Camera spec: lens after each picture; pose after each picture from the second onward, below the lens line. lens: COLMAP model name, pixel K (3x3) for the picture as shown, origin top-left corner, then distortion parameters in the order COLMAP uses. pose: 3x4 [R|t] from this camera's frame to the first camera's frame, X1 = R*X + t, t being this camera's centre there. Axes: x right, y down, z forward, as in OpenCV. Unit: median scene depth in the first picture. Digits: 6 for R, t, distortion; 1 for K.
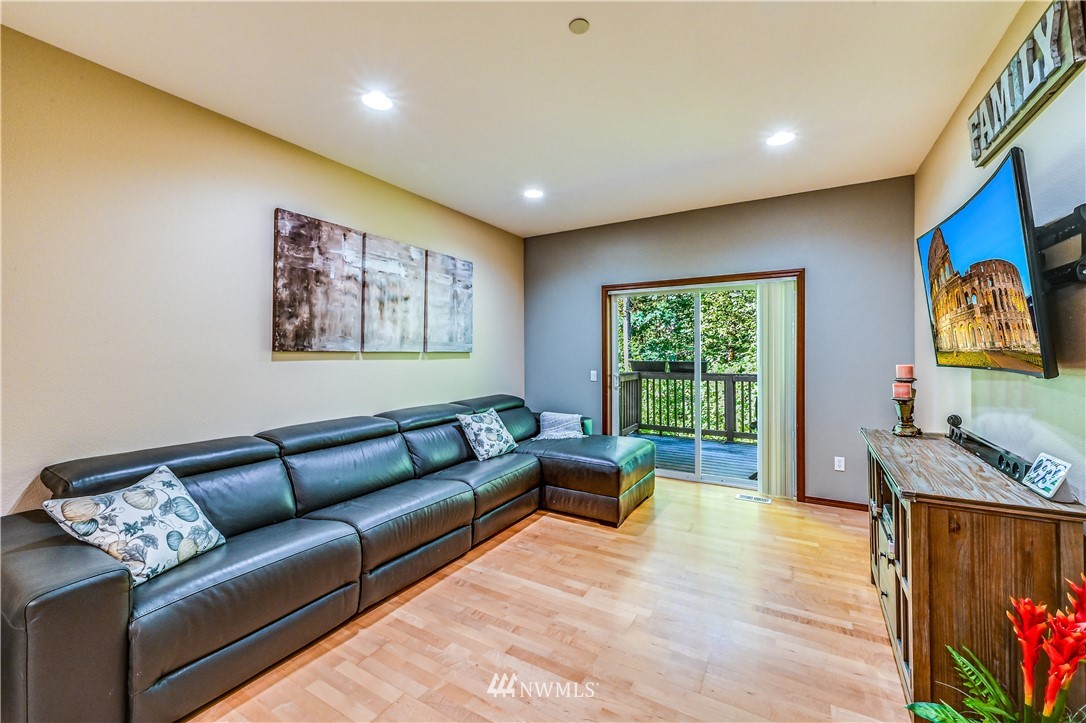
lens RADIAL K [[432.4, 0, 539.4], [0, 432.4, 353.2], [0, 0, 1]] dist [-0.003954, -0.000515]
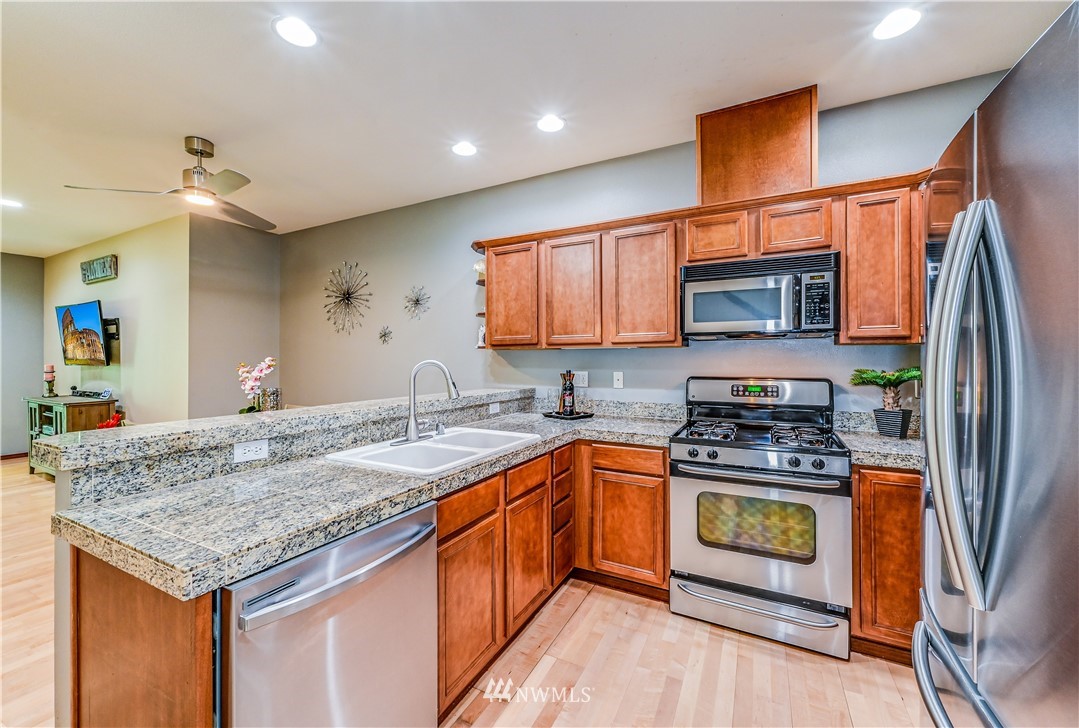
lens RADIAL K [[430.7, 0, 534.6], [0, 430.7, 359.3], [0, 0, 1]] dist [-0.003465, -0.000019]
pose [[-0.057888, 0.003344, 0.998317, -1.468377], [0.004369, 0.999986, -0.003096, 0.016010], [-0.998314, 0.004182, -0.057902, -1.331890]]
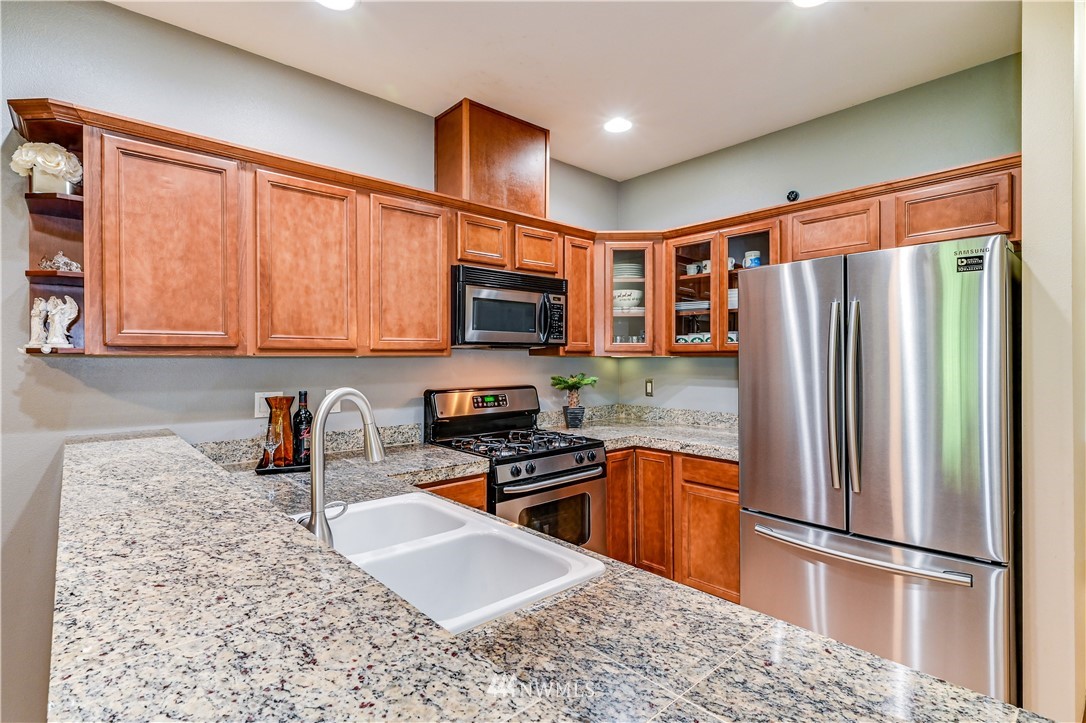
lens RADIAL K [[516.6, 0, 545.0], [0, 516.6, 360.0], [0, 0, 1]] dist [-0.001472, -0.000026]
pose [[-0.957048, 0.002417, 0.289920, -0.915315], [0.004395, 0.999971, 0.006173, -0.016738], [-0.289897, 0.007182, -0.957031, -0.734402]]
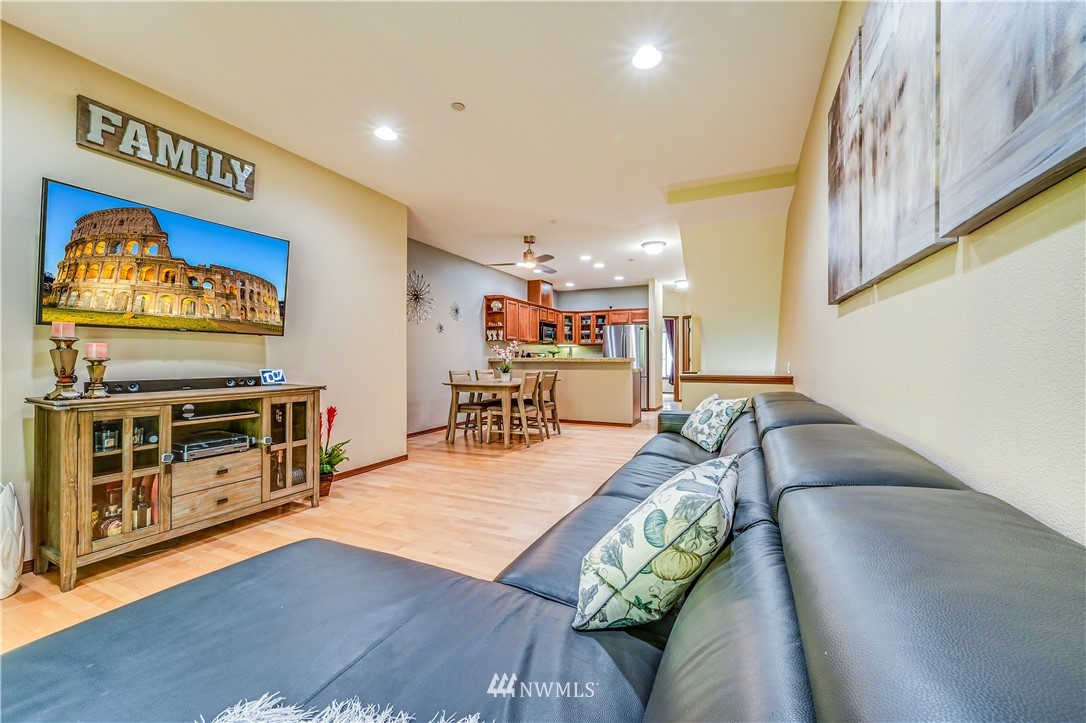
lens RADIAL K [[432.4, 0, 538.3], [0, 432.4, 359.2], [0, 0, 1]] dist [-0.003954, -0.000515]
pose [[-0.995534, 0.011060, -0.093753, -0.045344], [0.011255, 0.999935, -0.001554, 0.119868], [0.093730, -0.002603, -0.995594, 1.999462]]
